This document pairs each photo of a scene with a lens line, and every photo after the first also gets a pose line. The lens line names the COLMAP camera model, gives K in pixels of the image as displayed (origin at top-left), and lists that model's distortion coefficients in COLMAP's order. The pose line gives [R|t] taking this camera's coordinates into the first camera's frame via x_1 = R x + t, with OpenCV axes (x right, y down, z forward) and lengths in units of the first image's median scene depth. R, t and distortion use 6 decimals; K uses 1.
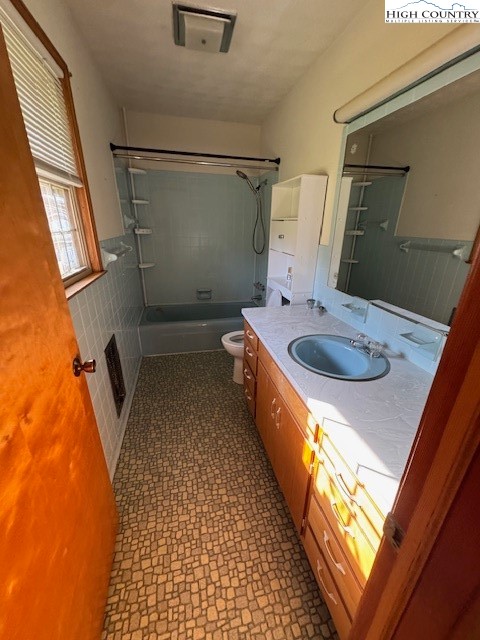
lens RADIAL K [[255.1, 0, 240.0], [0, 255.1, 320.0], [0, 0, 1]] dist [-0.000556, -0.000051]
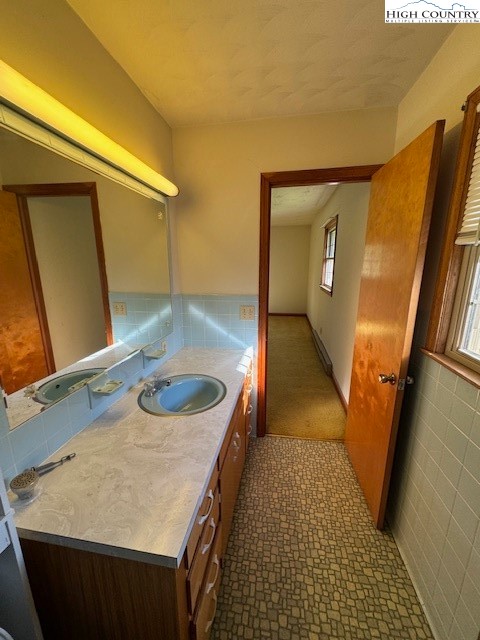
lens RADIAL K [[255.1, 0, 240.0], [0, 255.1, 320.0], [0, 0, 1]] dist [-0.000556, -0.000051]
pose [[-0.921569, -0.093613, 0.376758, -0.213973], [0.128314, 0.842497, 0.523196, -0.607359], [-0.366396, 0.530505, -0.764408, 1.399644]]
